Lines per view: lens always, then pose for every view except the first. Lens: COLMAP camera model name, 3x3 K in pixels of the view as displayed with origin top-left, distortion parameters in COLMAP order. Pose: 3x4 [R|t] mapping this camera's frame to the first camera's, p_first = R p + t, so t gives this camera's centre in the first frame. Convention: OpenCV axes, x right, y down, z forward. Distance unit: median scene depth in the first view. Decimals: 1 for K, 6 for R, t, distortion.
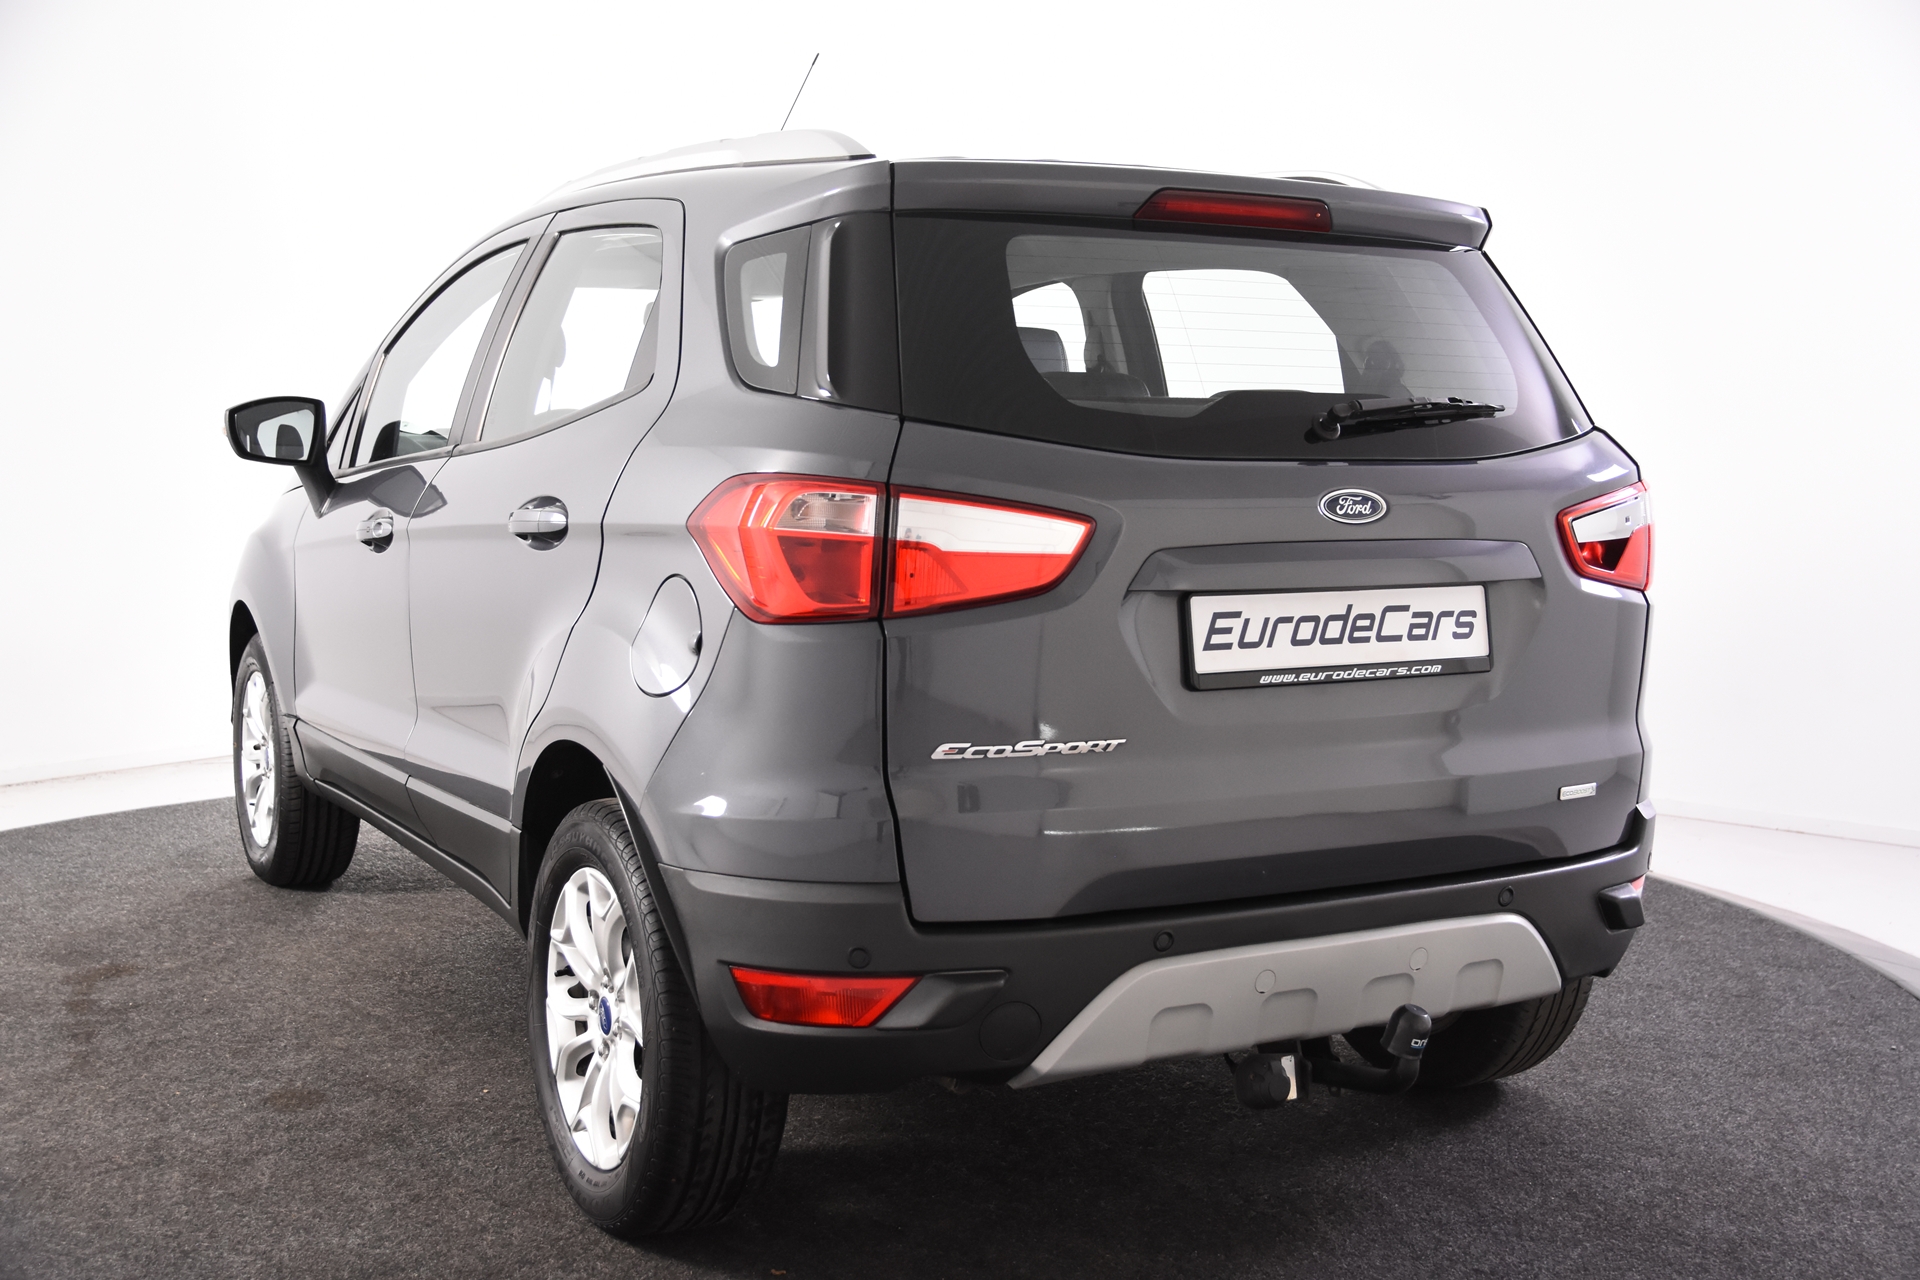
lens RADIAL K [[2117.3, 0, 824.9], [0, 2117.3, 566.2], [0, 0, 1]] dist [0.020524, 0.000000]
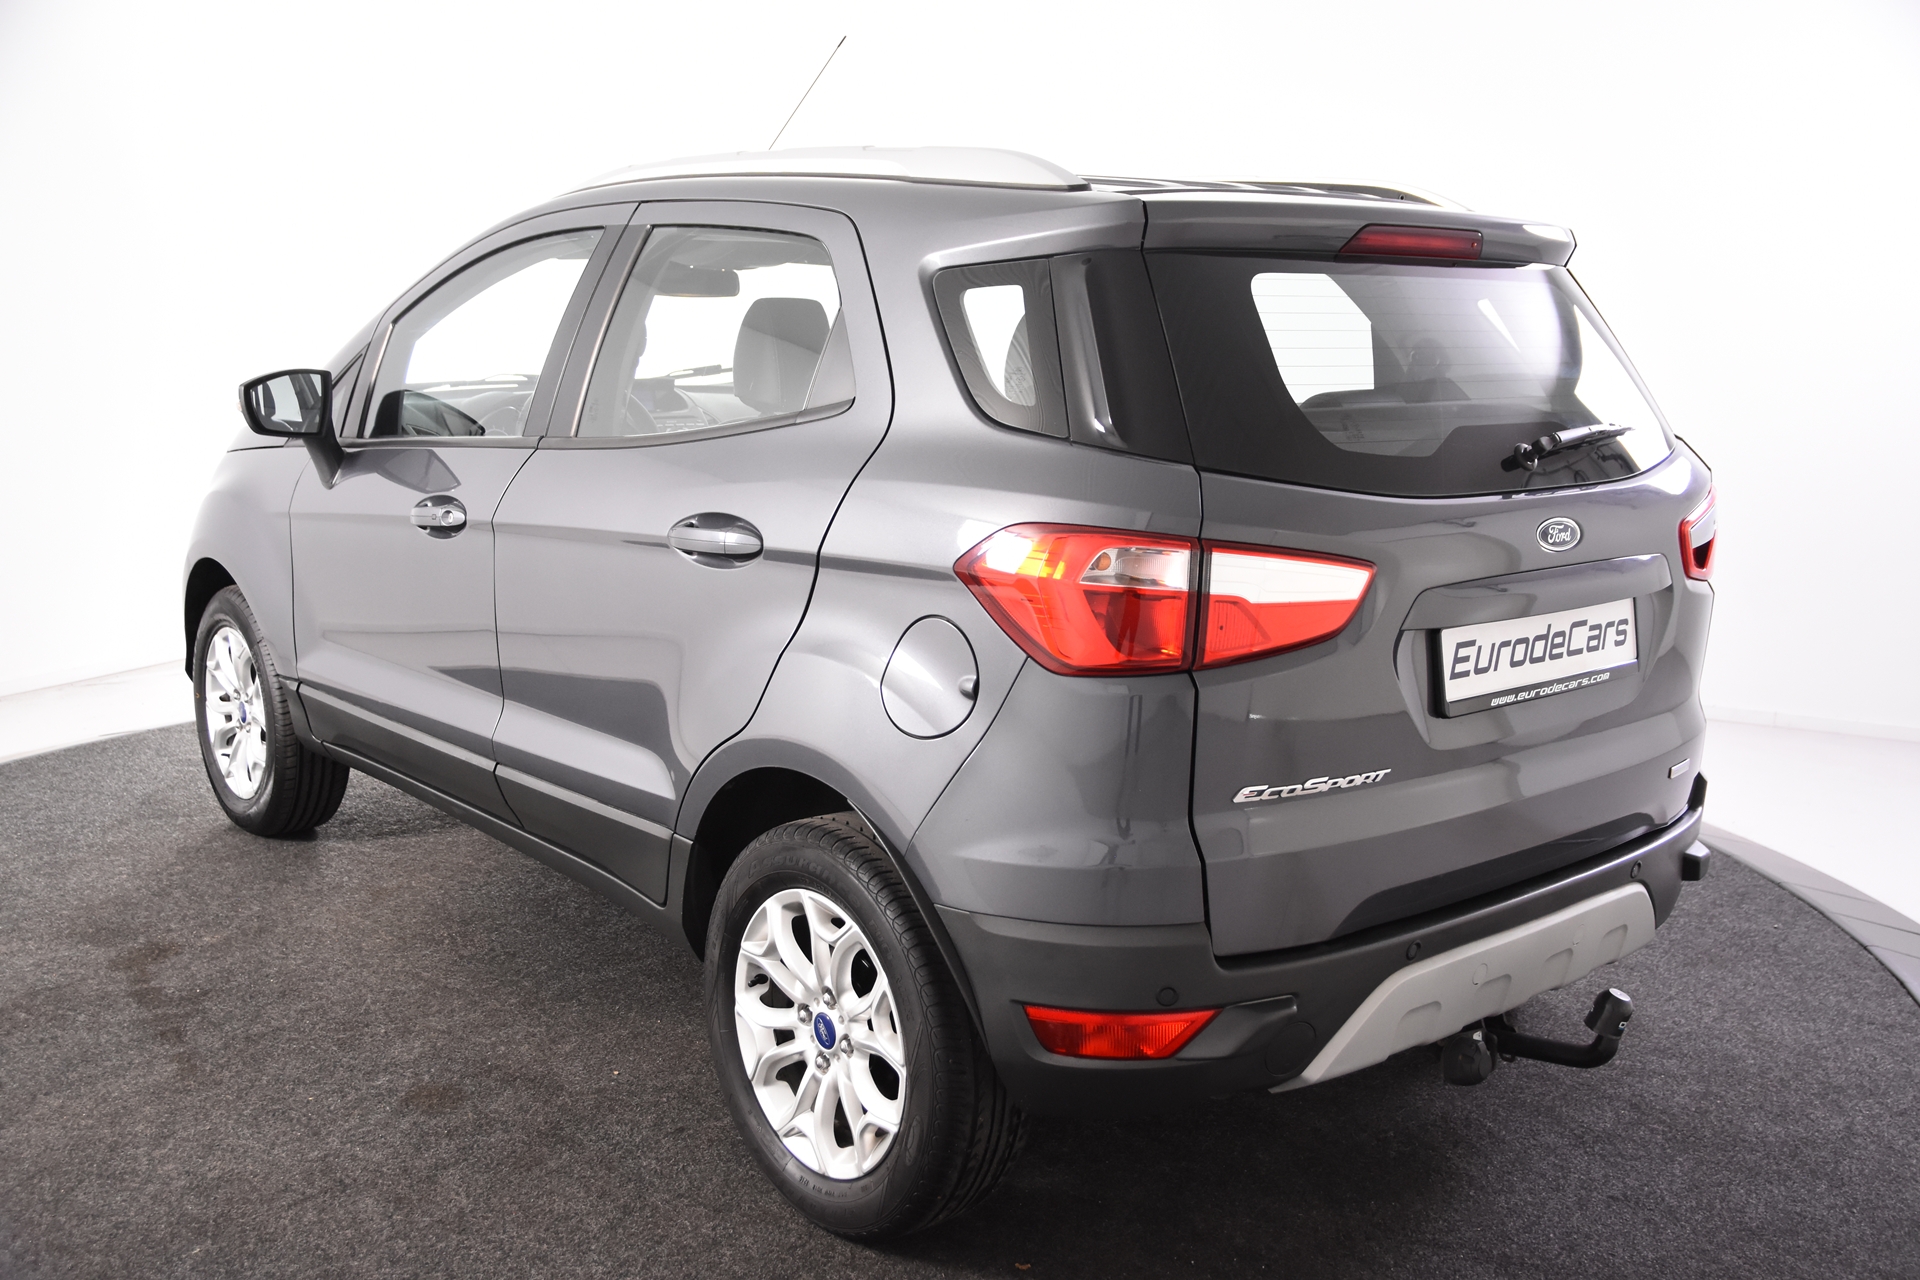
lens RADIAL K [[1867.3, 0, 886.6], [0, 1867.3, 594.6], [0, 0, 1]] dist [-0.027244, 0.000000]
pose [[0.979570, -0.030024, 0.198847, -0.269649], [0.011480, 0.995529, 0.093761, -0.089335], [-0.200773, -0.089563, 0.975535, 0.145170]]
